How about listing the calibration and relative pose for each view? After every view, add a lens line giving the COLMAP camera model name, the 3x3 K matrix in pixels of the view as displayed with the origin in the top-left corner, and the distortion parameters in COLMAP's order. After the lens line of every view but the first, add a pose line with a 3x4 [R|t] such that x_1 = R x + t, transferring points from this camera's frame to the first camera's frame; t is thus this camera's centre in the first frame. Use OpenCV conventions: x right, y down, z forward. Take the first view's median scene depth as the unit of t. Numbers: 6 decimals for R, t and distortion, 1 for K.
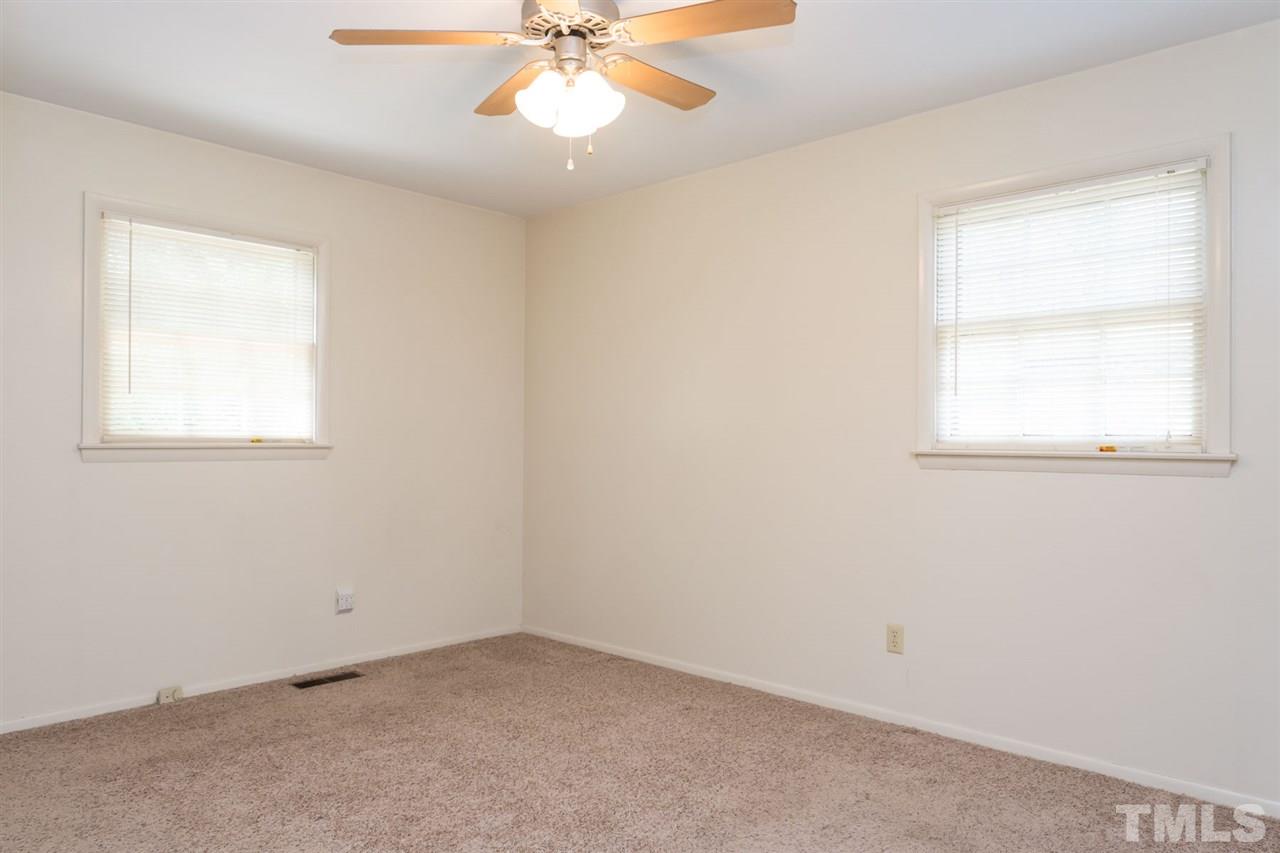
lens RADIAL K [[911.5, 0, 641.6], [0, 911.5, 429.0], [0, 0, 1]] dist [0.029175, 0.008786]
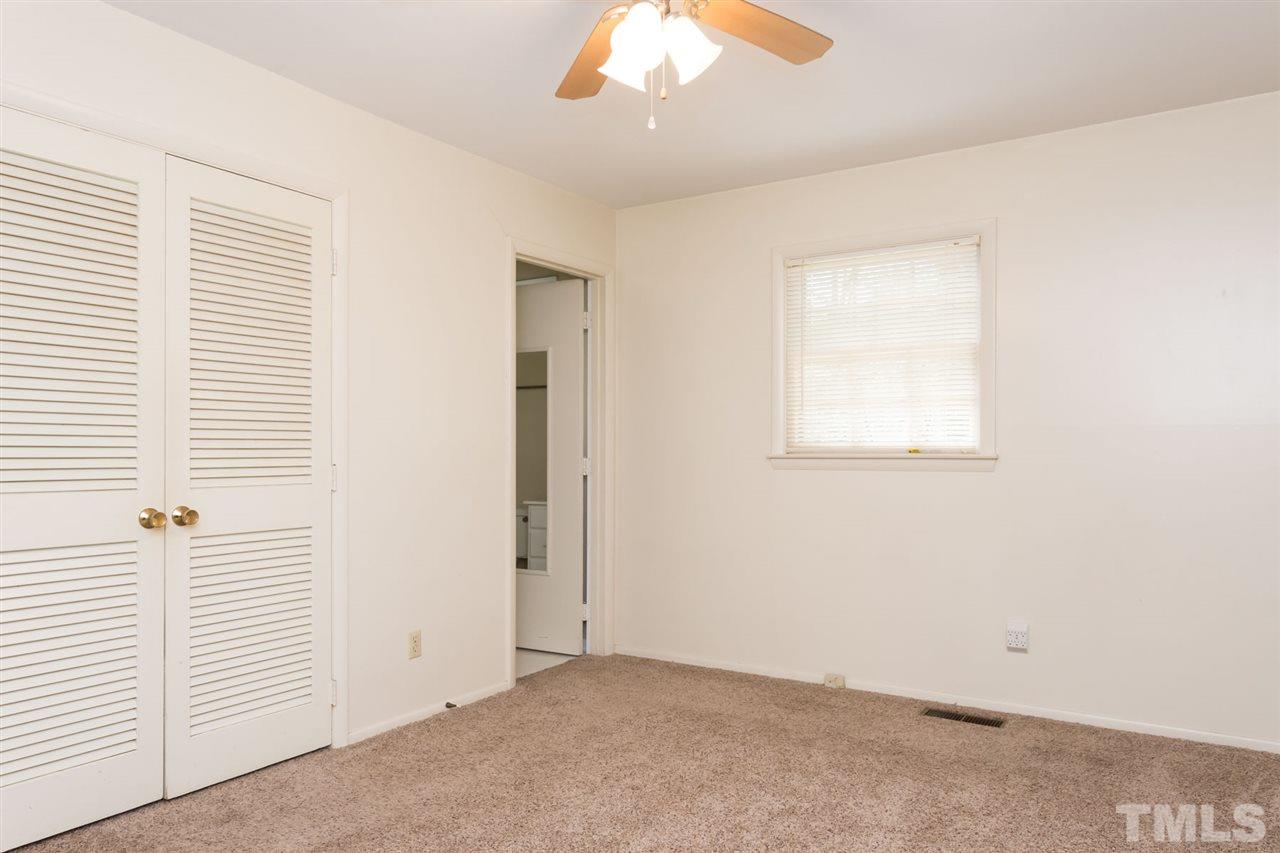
lens RADIAL K [[911.5, 0, 649.4], [0, 911.5, 452.3], [0, 0, 1]] dist [0.029175, 0.008786]
pose [[0.188647, -0.000838, -0.982045, 0.482452], [0.011218, 0.999936, 0.001302, 0.009618], [0.981981, -0.011262, 0.188644, 0.535083]]
